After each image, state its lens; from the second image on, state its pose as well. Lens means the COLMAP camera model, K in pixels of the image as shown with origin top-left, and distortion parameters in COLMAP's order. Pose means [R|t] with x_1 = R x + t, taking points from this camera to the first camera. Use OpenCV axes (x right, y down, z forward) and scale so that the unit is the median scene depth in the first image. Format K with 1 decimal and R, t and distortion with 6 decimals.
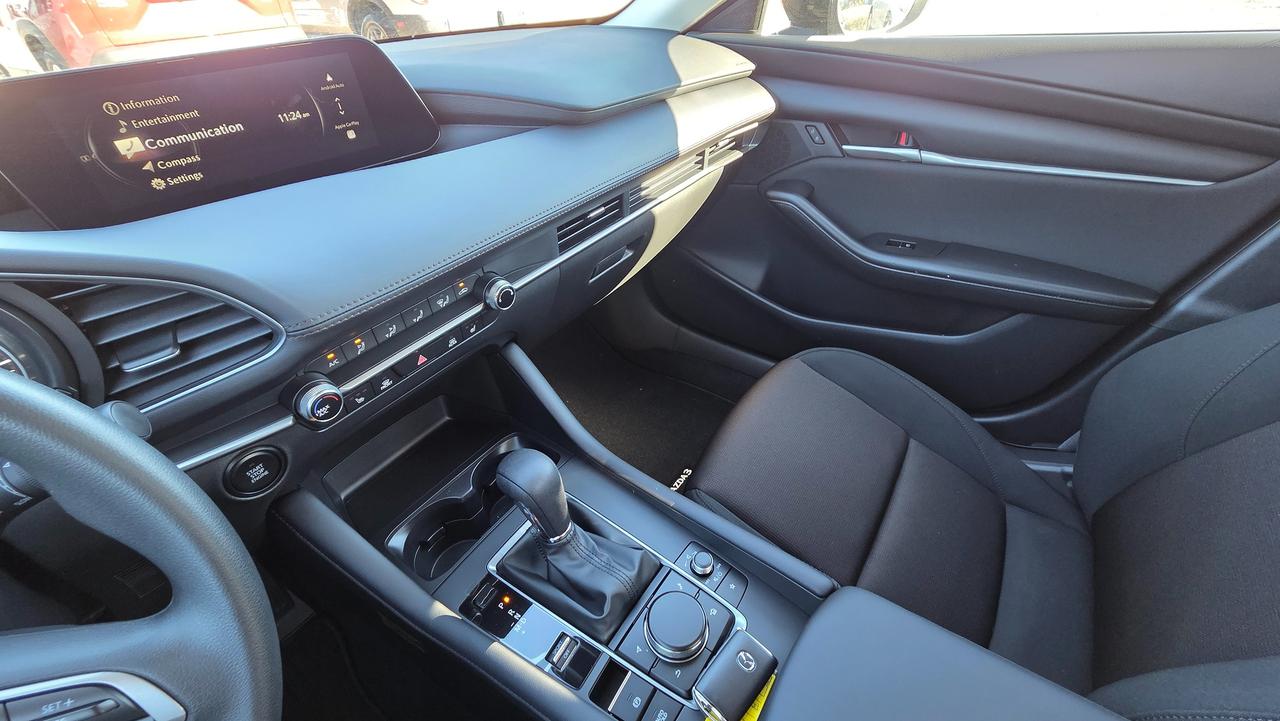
lens RADIAL K [[522.7, 0, 634.5], [0, 522.7, 362.4], [0, 0, 1]] dist [0.000616, -0.000296]
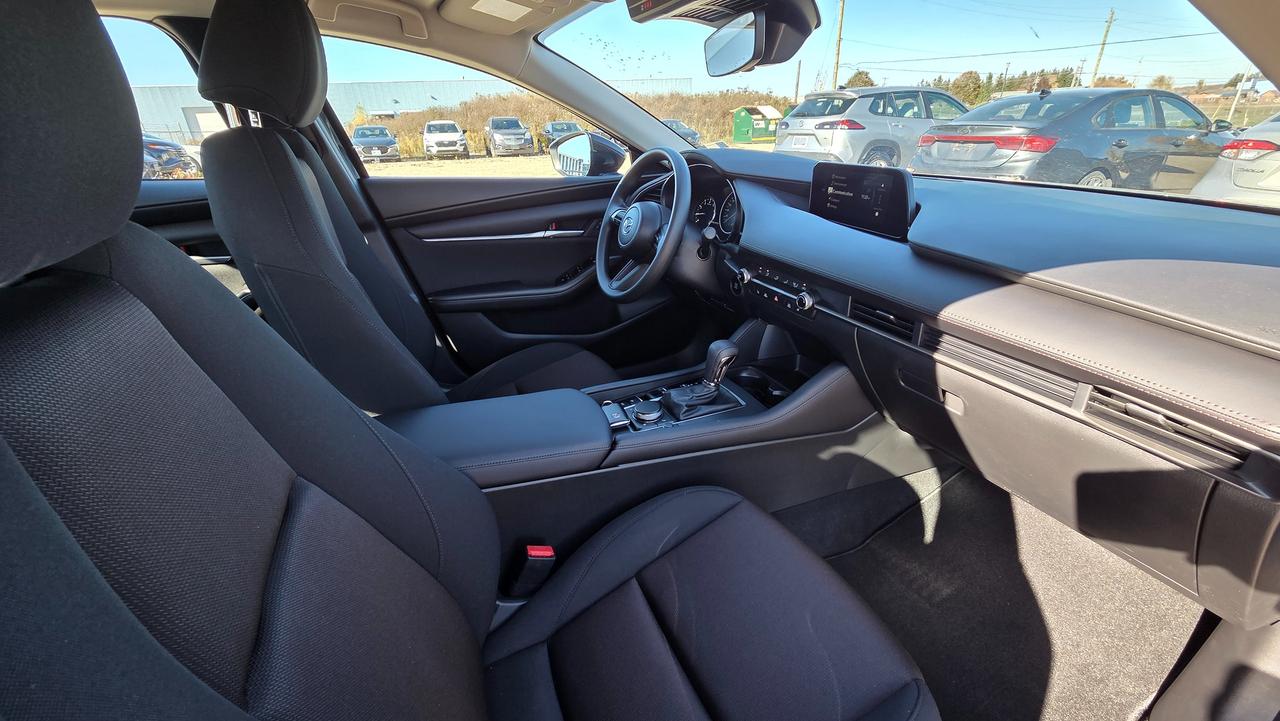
lens RADIAL K [[521.0, 0, 640.0], [0, 521.0, 360.5], [0, 0, 1]] dist [0.001011, -0.000206]
pose [[-0.517981, 0.391806, -0.760384, 1.263138], [-0.501697, 0.580828, 0.641046, -0.748414], [0.692818, 0.713532, -0.104290, 0.815435]]
